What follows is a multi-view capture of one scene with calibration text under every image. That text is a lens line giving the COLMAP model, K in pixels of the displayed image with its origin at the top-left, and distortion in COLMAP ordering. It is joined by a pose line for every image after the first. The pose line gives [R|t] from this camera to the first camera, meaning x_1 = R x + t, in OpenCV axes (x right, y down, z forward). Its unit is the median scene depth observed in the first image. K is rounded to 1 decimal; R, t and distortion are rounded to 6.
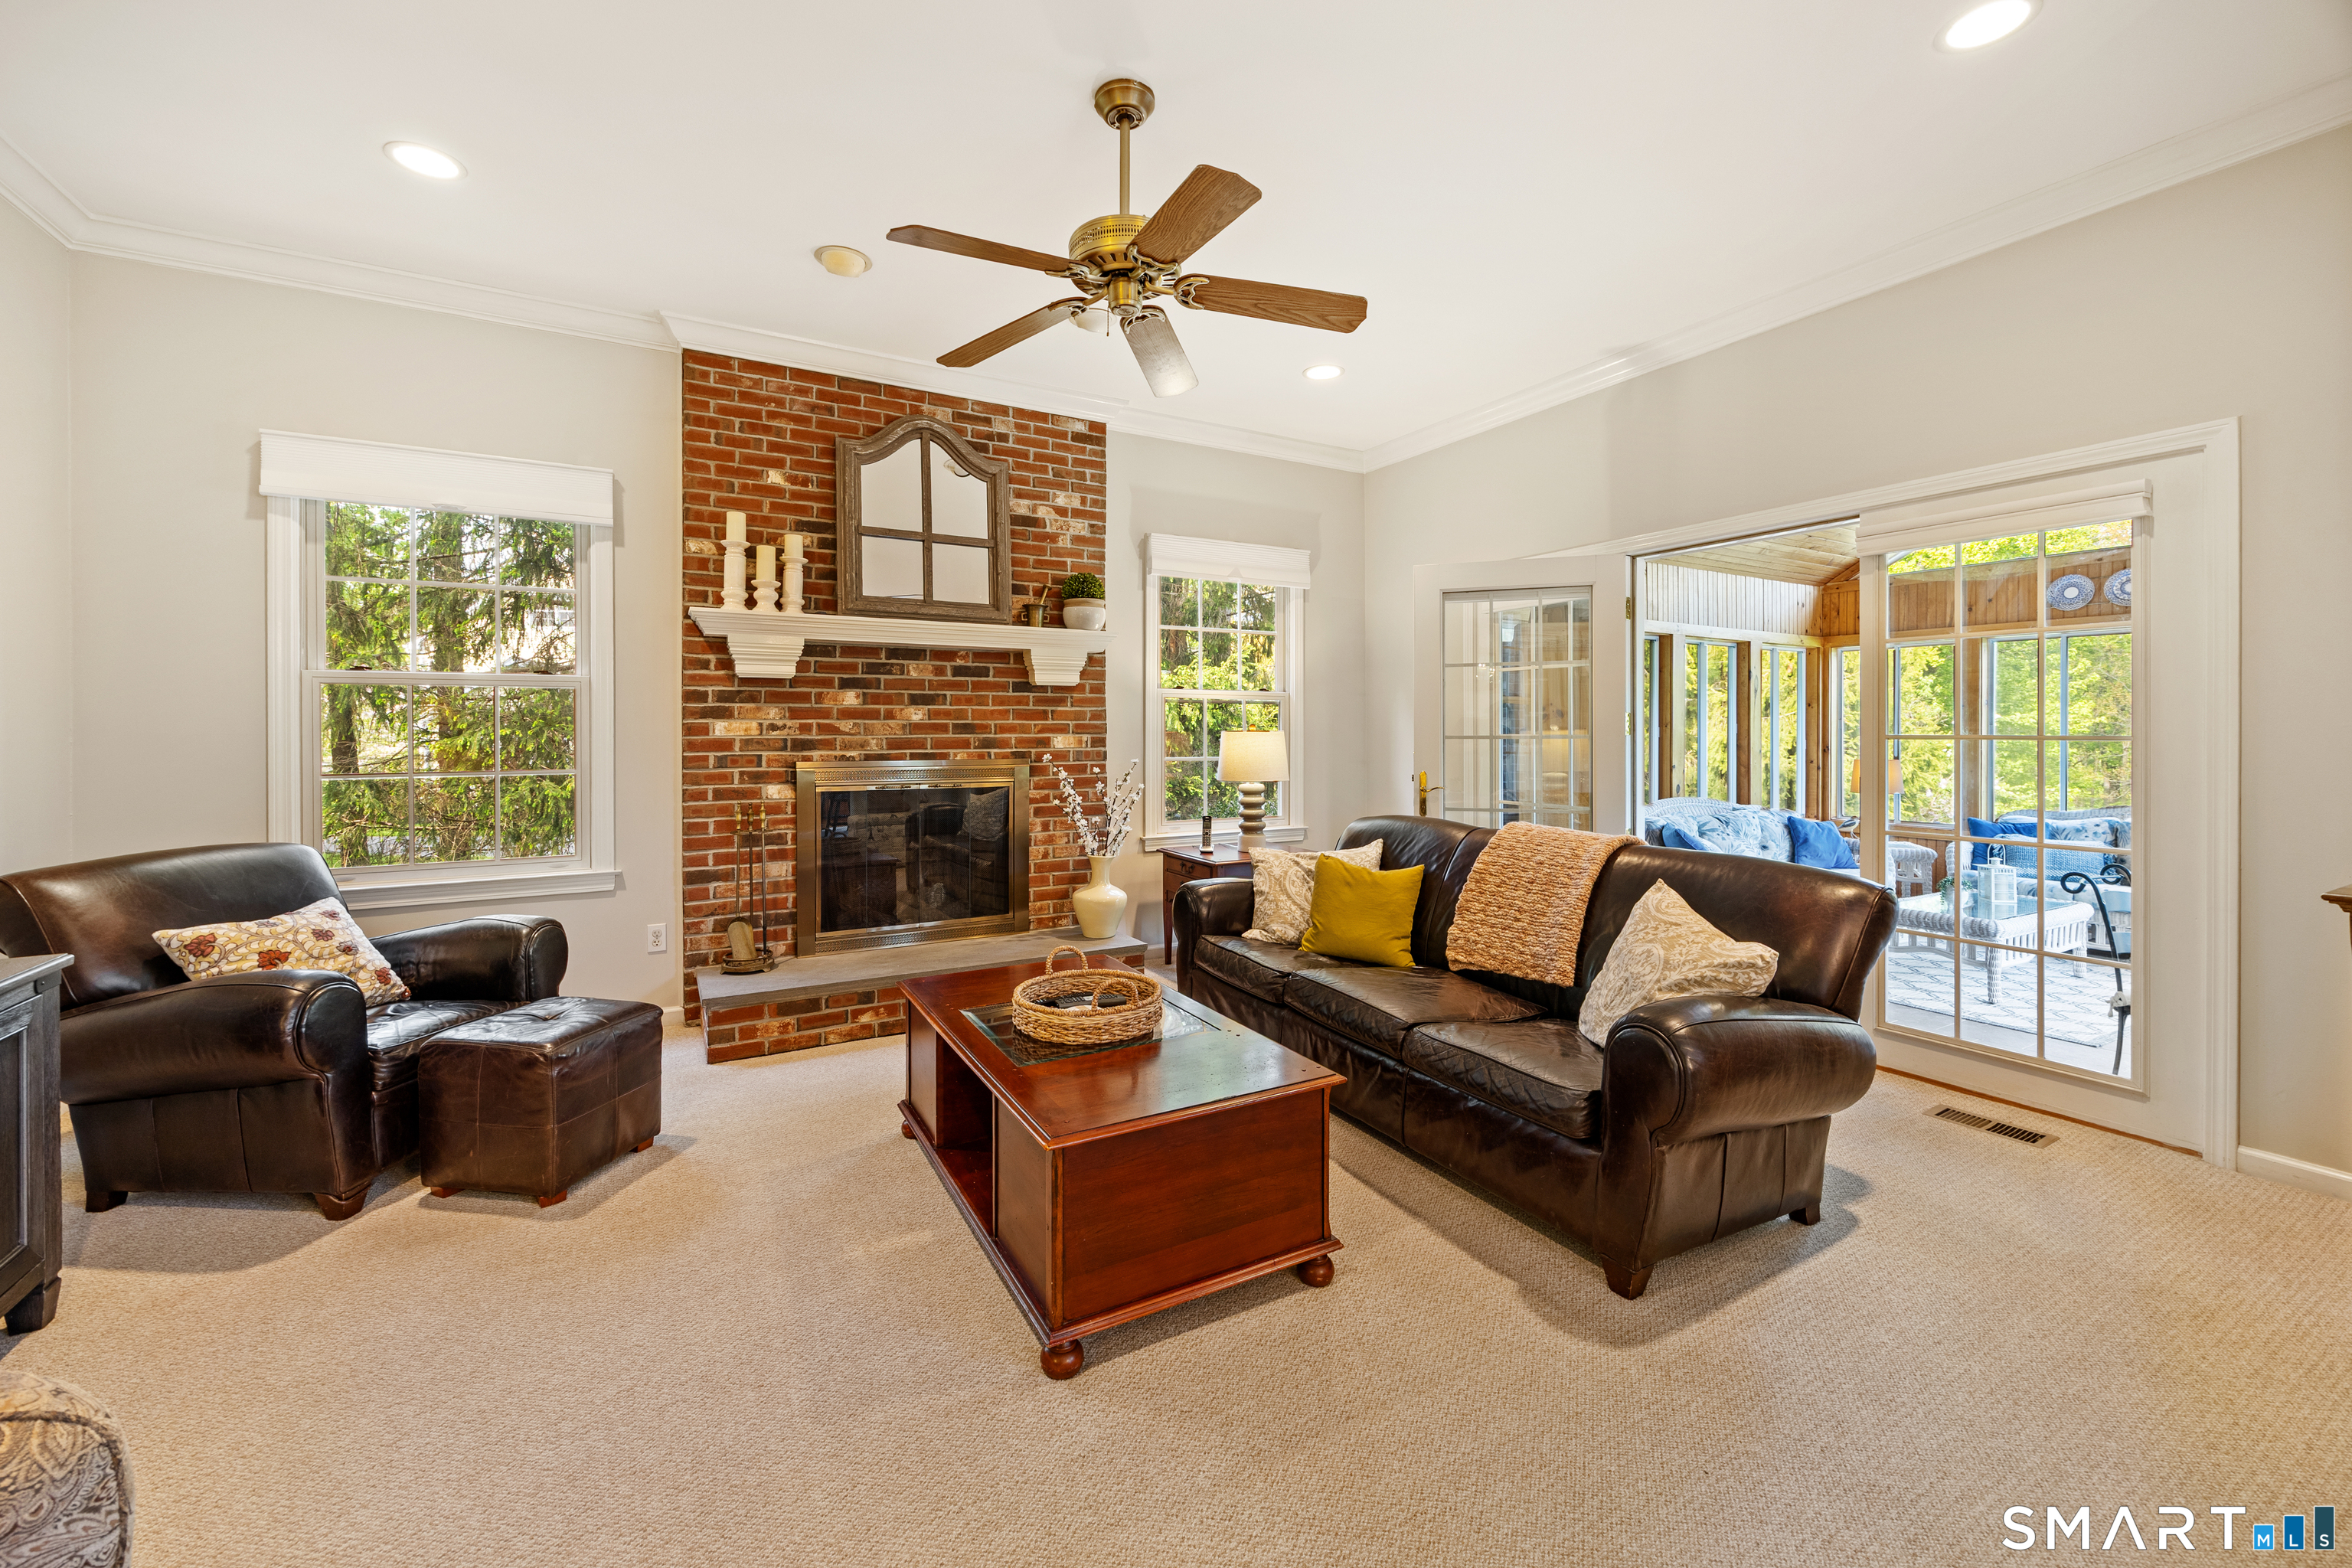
lens RADIAL K [[941.4, 0, 1184.1], [0, 941.4, 732.9], [0, 0, 1]] dist [0.000543, -0.000523]
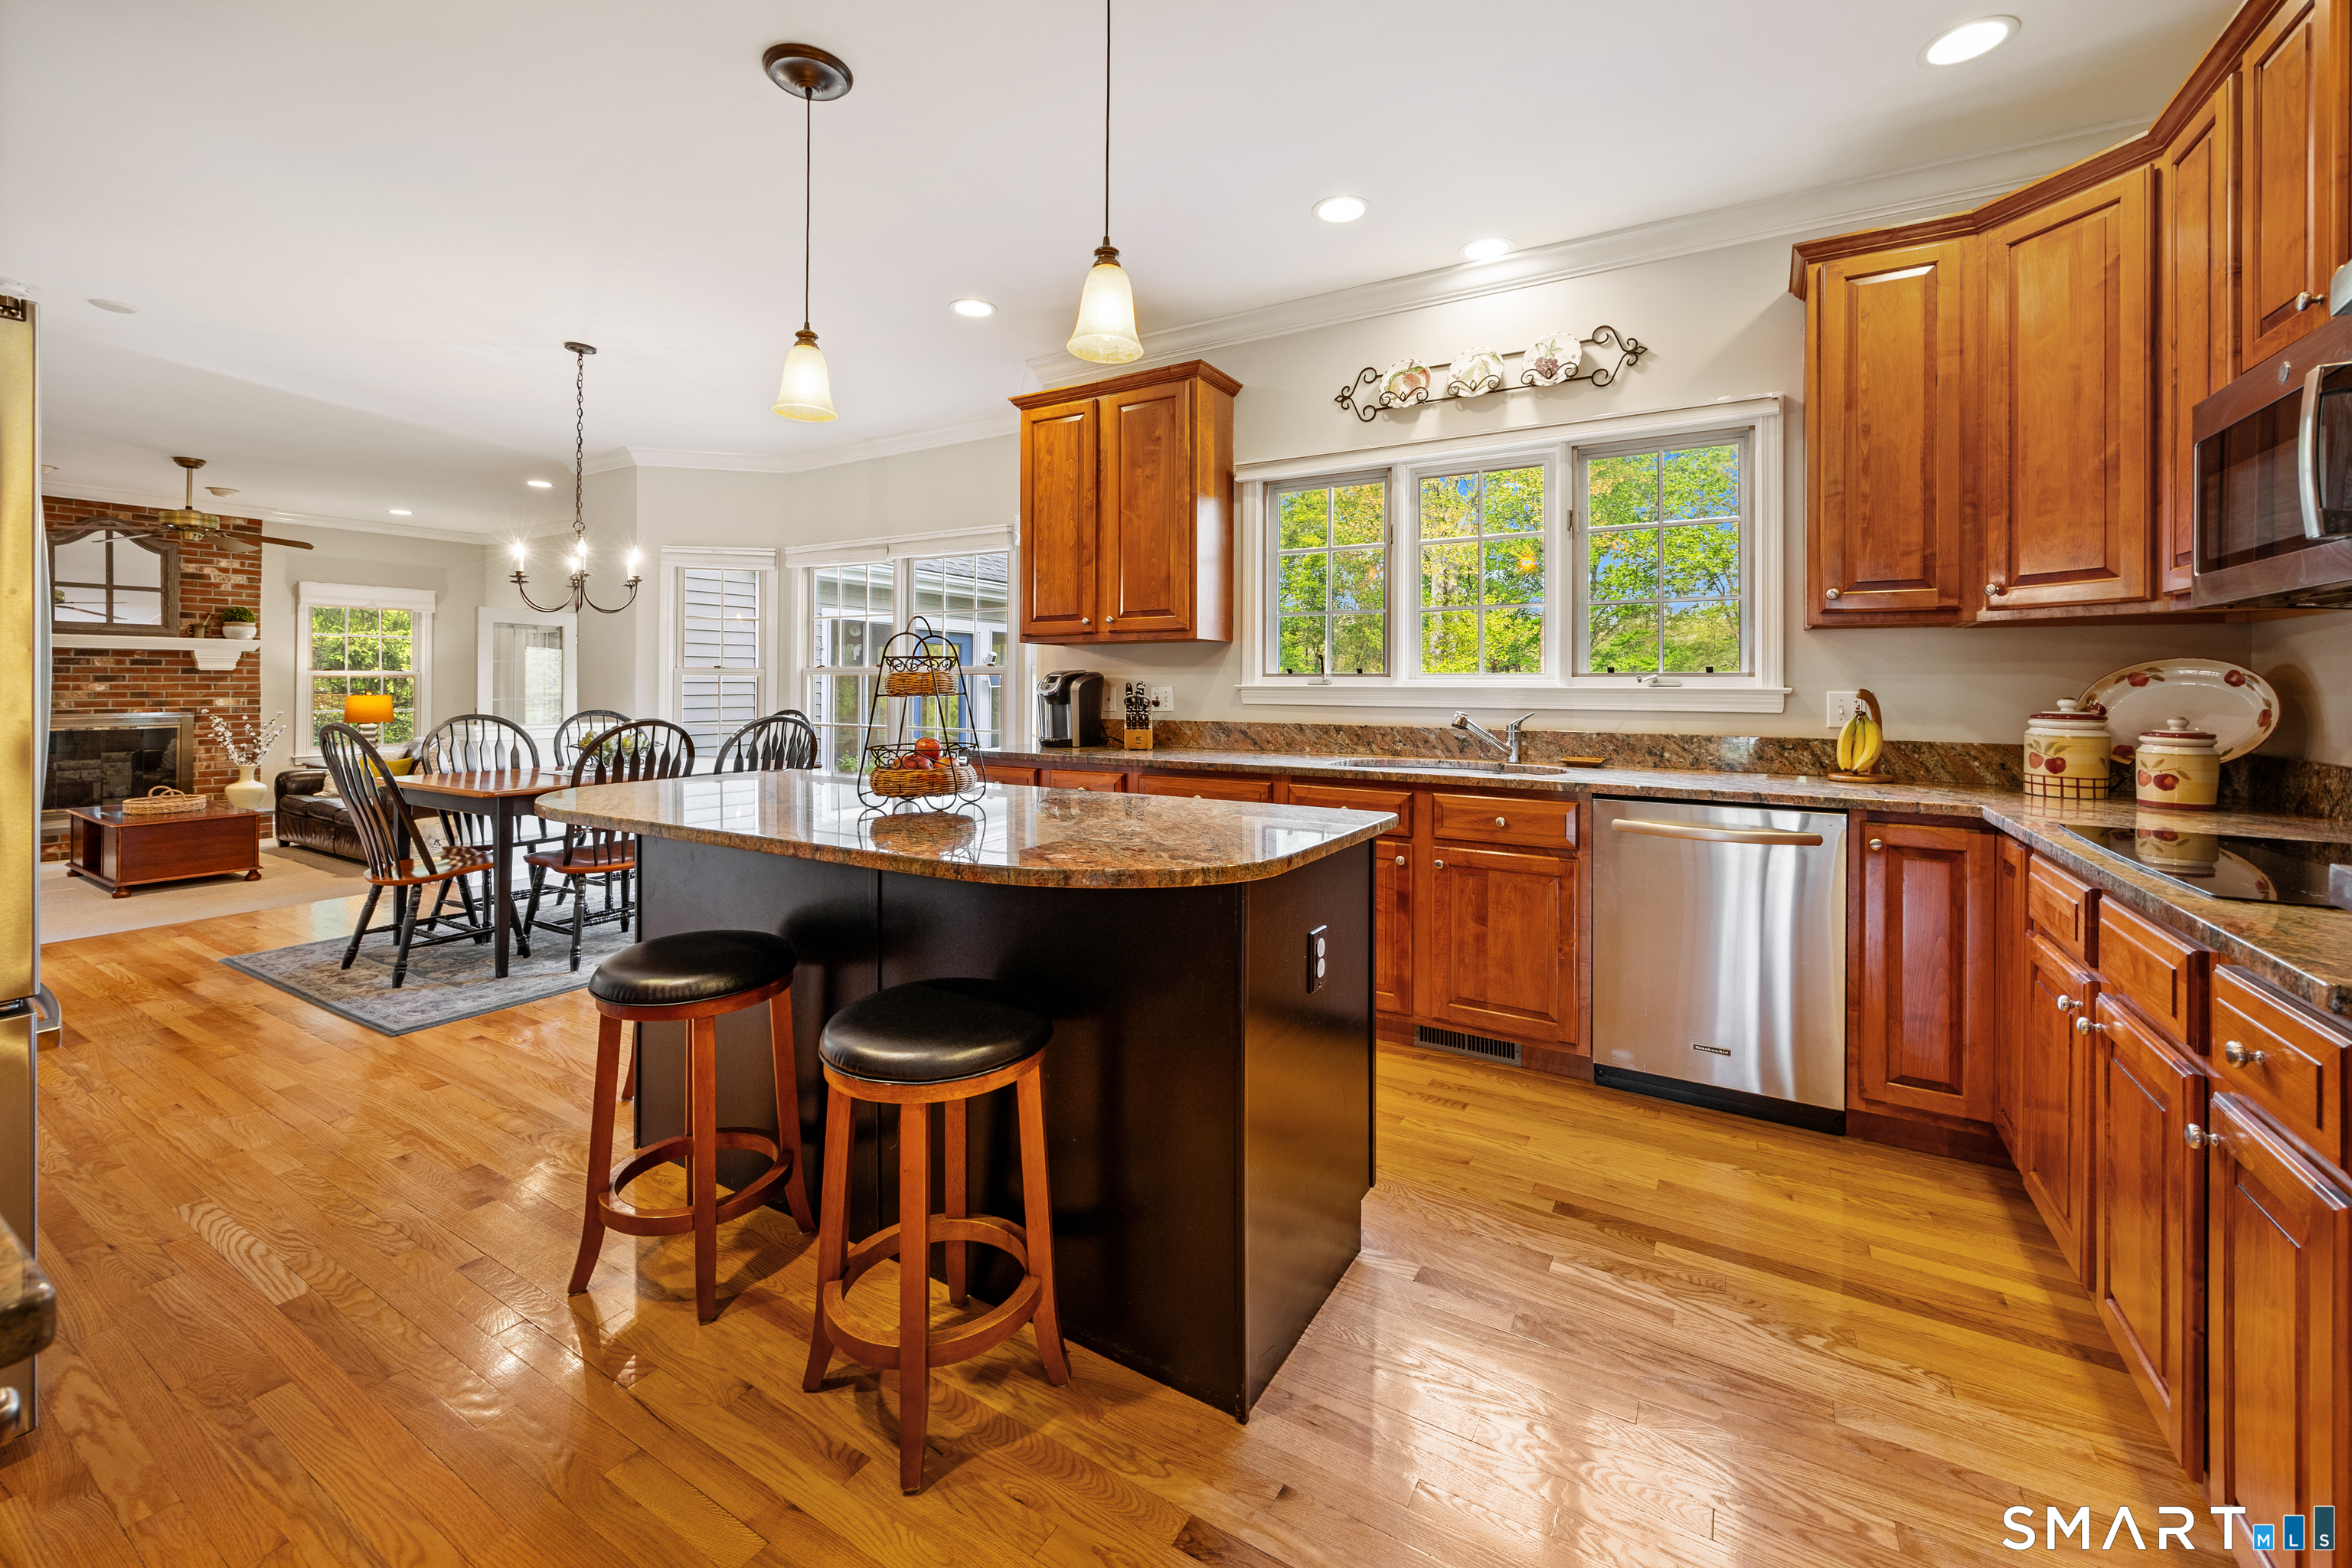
lens RADIAL K [[941.4, 0, 1177.7], [0, 941.4, 675.6], [0, 0, 1]] dist [0.000543, -0.000523]
pose [[0.865998, 0.009440, 0.499958, 0.581319], [-0.006482, 0.999950, -0.007653, -0.041460], [-0.500005, 0.003387, 0.866016, -1.530261]]
